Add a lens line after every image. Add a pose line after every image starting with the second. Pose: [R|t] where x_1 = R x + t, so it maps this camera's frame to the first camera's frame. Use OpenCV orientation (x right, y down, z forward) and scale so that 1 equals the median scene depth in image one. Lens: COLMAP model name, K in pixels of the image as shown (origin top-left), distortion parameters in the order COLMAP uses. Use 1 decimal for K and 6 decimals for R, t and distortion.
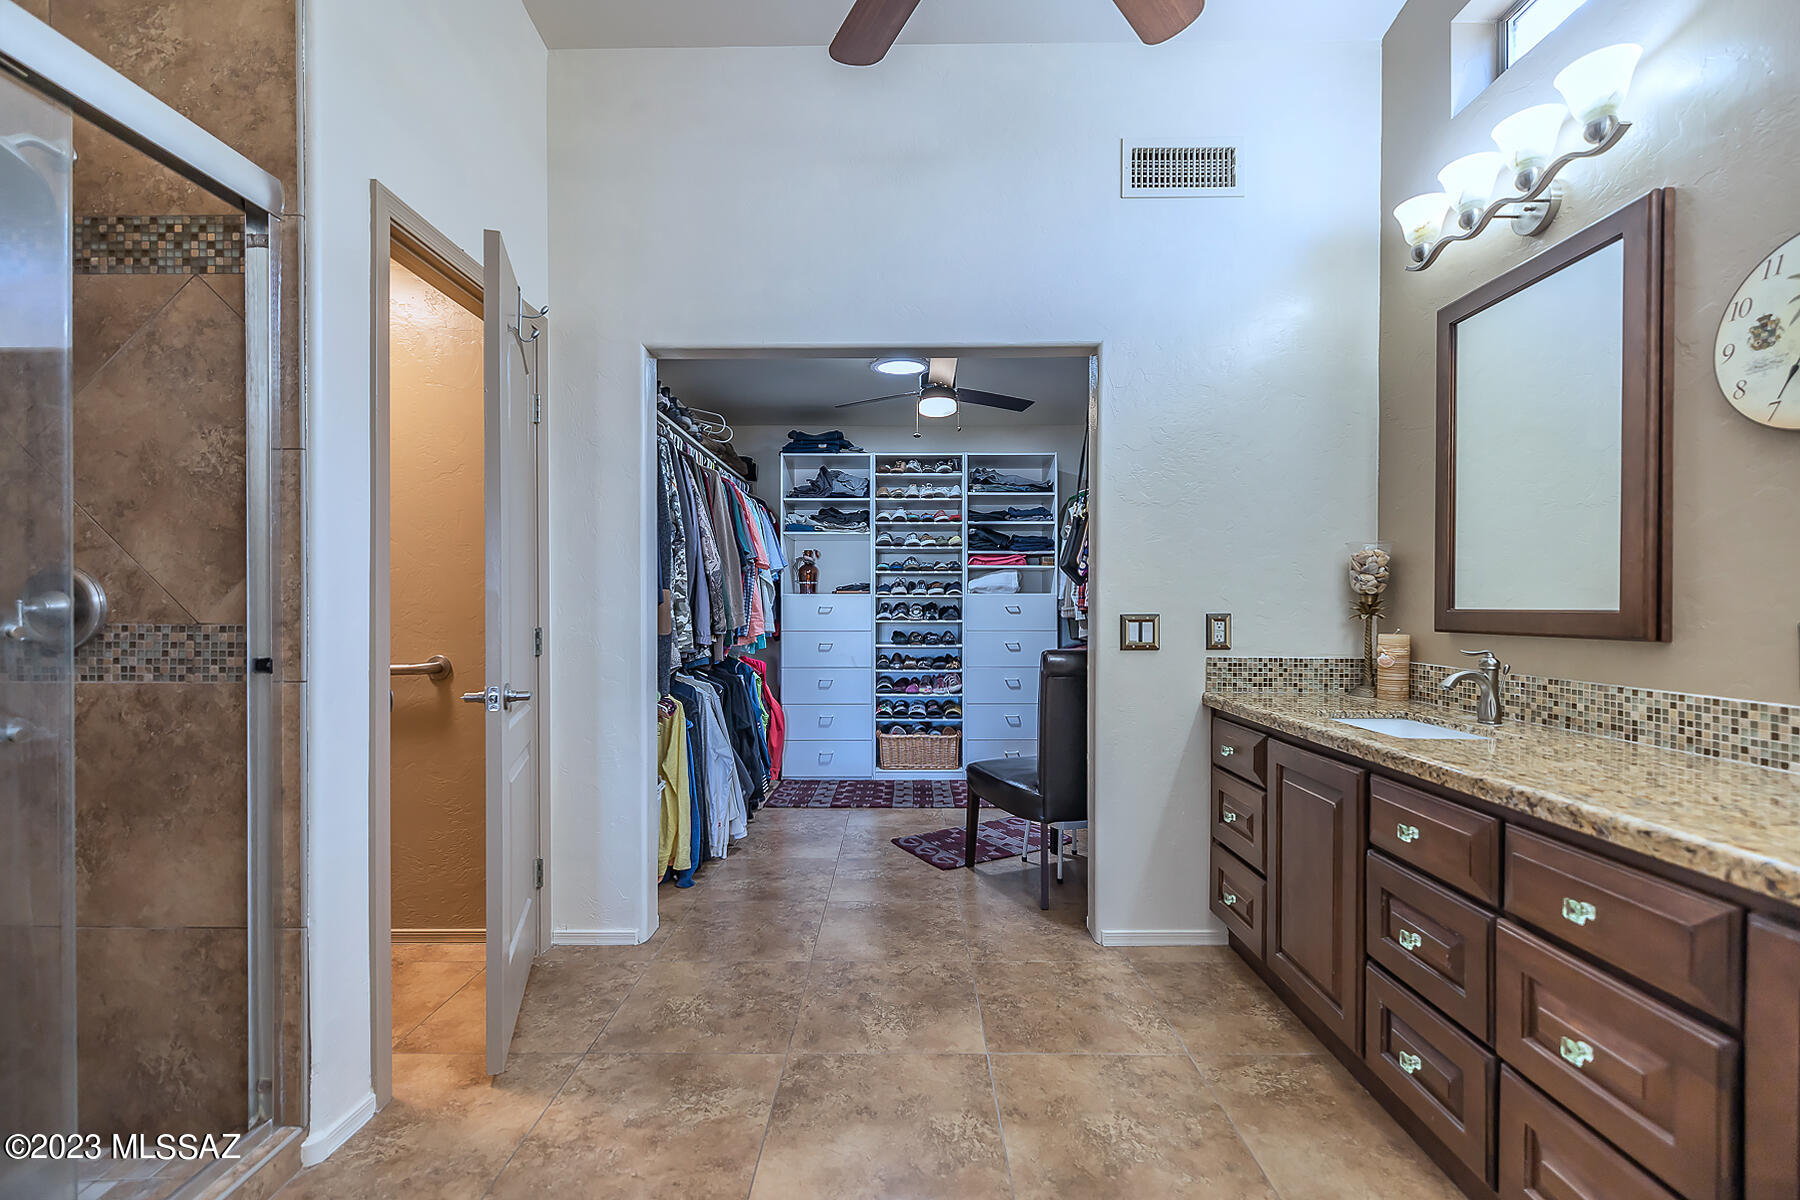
lens RADIAL K [[773.5, 0, 910.4], [0, 773.5, 607.1], [0, 0, 1]] dist [0.007914, -0.000290]
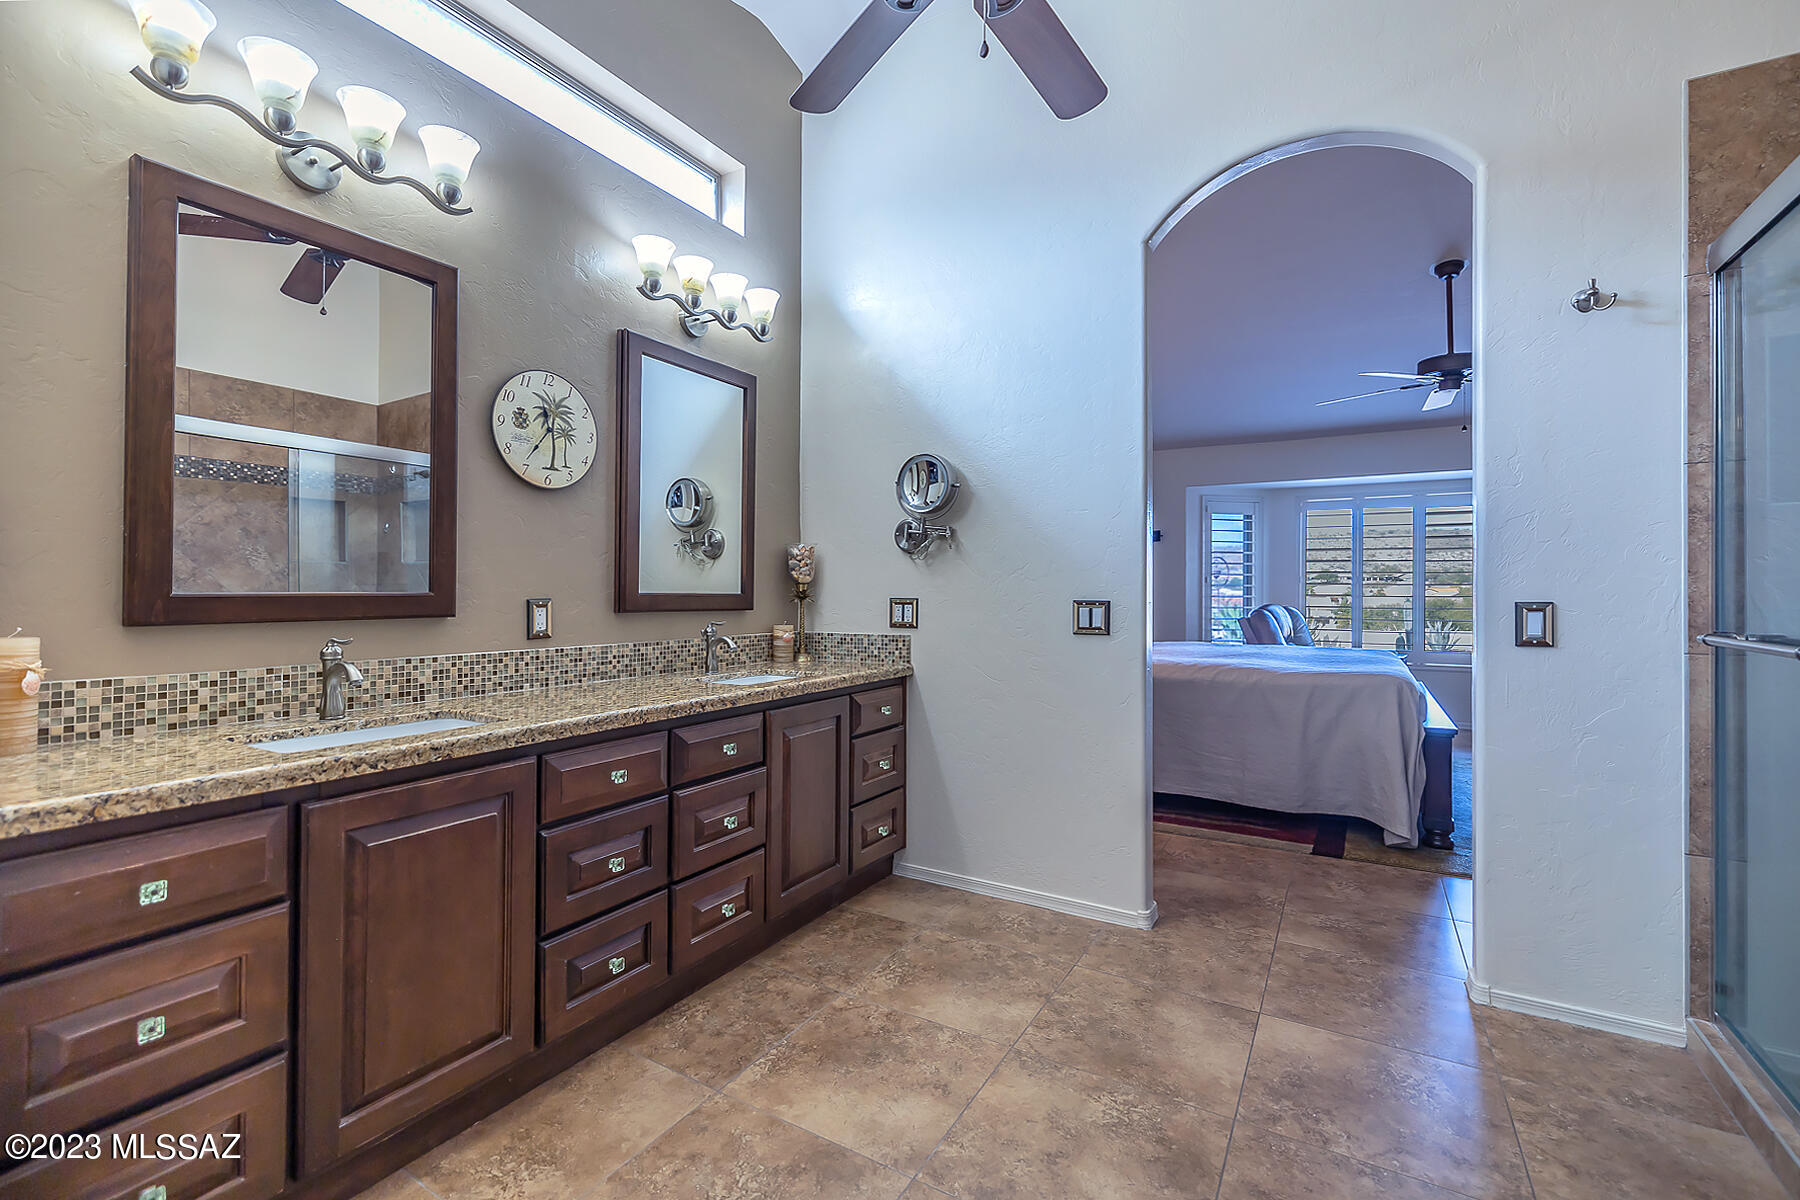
lens RADIAL K [[773.5, 0, 916.1], [0, 773.5, 591.4], [0, 0, 1]] dist [0.007914, -0.000290]
pose [[-0.872164, -0.007102, 0.489162, -0.346462], [-0.006409, 0.999975, 0.003092, -0.006901], [-0.489172, -0.000438, -0.872187, 1.764149]]
